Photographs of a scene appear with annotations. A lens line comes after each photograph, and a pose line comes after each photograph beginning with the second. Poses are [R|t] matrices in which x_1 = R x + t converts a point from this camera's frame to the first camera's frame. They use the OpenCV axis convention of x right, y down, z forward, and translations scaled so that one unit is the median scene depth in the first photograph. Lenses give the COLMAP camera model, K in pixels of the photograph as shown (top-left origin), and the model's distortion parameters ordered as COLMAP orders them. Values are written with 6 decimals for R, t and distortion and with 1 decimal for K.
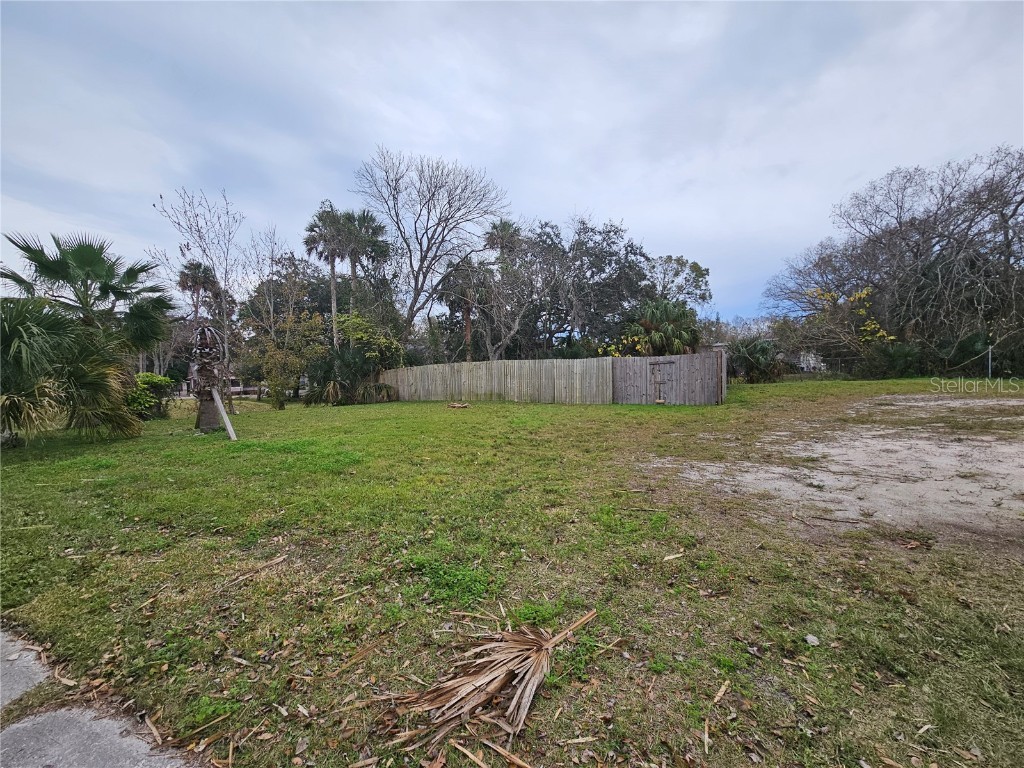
lens RADIAL K [[423.9, 0, 510.2], [0, 423.9, 385.2], [0, 0, 1]] dist [-0.001967, 0.000563]
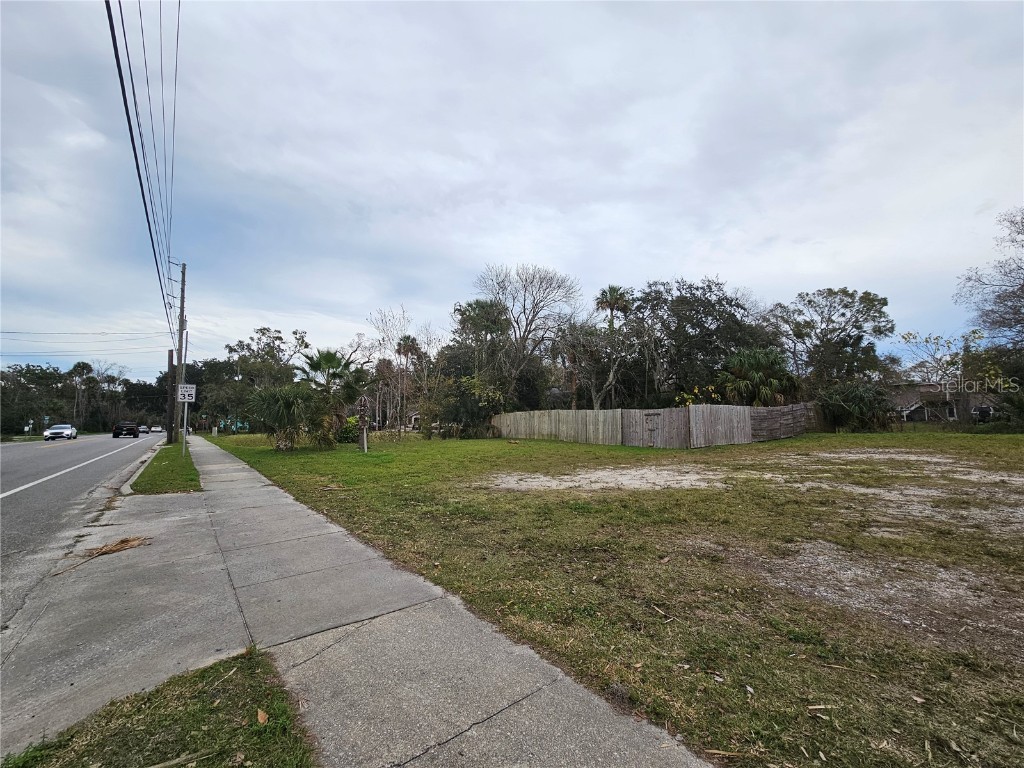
lens RADIAL K [[423.9, 0, 508.8], [0, 423.9, 380.3], [0, 0, 1]] dist [-0.001967, 0.000563]
pose [[0.902049, -0.022652, -0.431038, 0.333039], [-0.021624, 0.994996, -0.097544, -0.013470], [0.431091, 0.097311, 0.897046, -0.221122]]
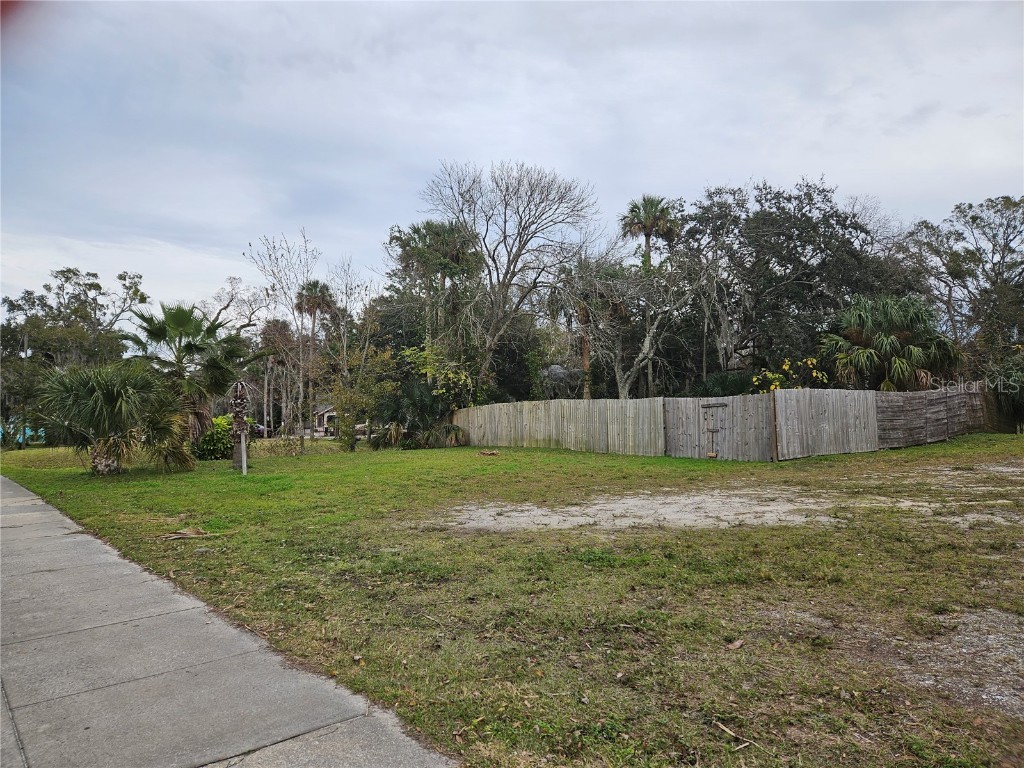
lens RADIAL K [[687.8, 0, 496.2], [0, 687.8, 363.6], [0, 0, 1]] dist [0.070975, -0.055743]
pose [[0.910243, -0.026352, -0.413234, 0.334167], [-0.008748, 0.996526, -0.082818, -0.013147], [0.413981, 0.079000, 0.906851, -0.216787]]
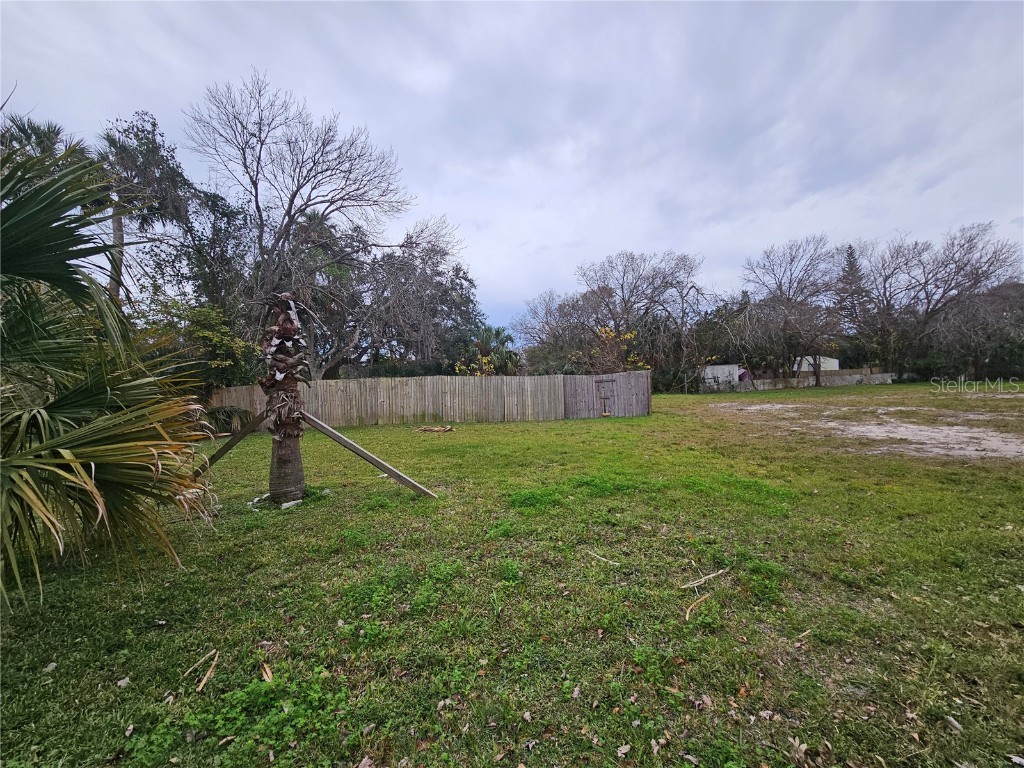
lens RADIAL K [[423.9, 0, 510.7], [0, 423.9, 388.4], [0, 0, 1]] dist [-0.001967, 0.000563]
pose [[0.773981, 0.002782, 0.633202, -0.361744], [0.025732, 0.999026, -0.035842, 0.001628], [-0.632685, 0.044035, 0.773156, 0.177244]]
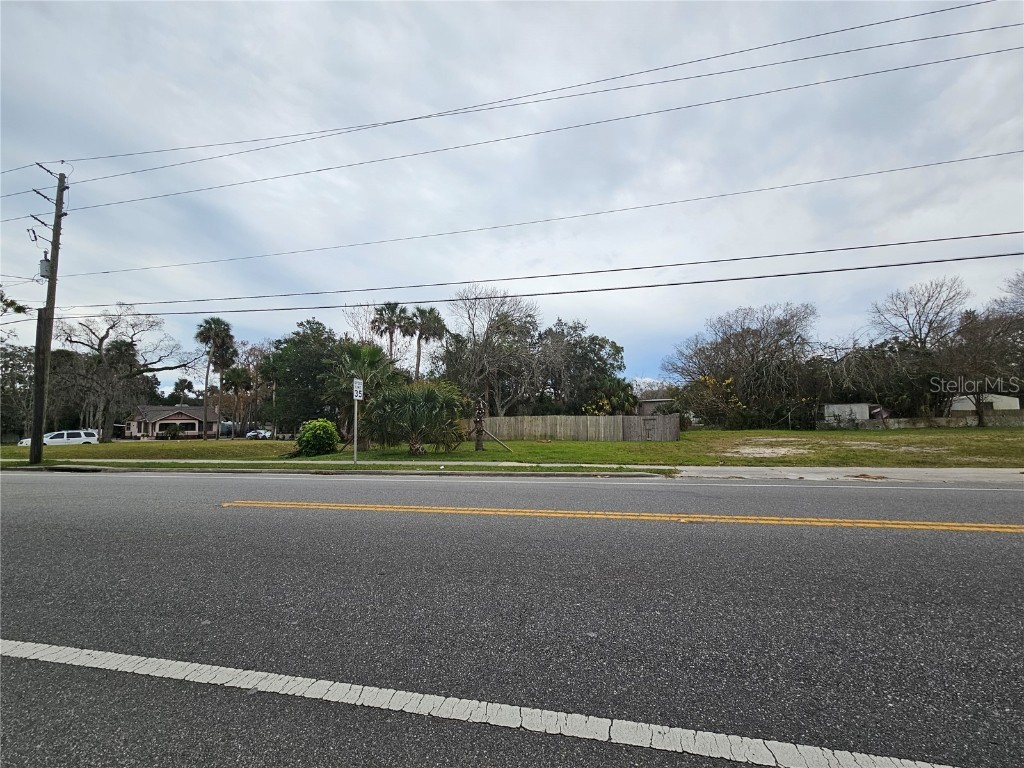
lens RADIAL K [[423.9, 0, 509.5], [0, 423.9, 385.1], [0, 0, 1]] dist [-0.001967, 0.000563]
pose [[0.970289, 0.038745, 0.238824, -0.469124], [-0.011135, 0.993199, -0.115891, 0.014695], [-0.241691, 0.109789, 0.964122, -0.472209]]
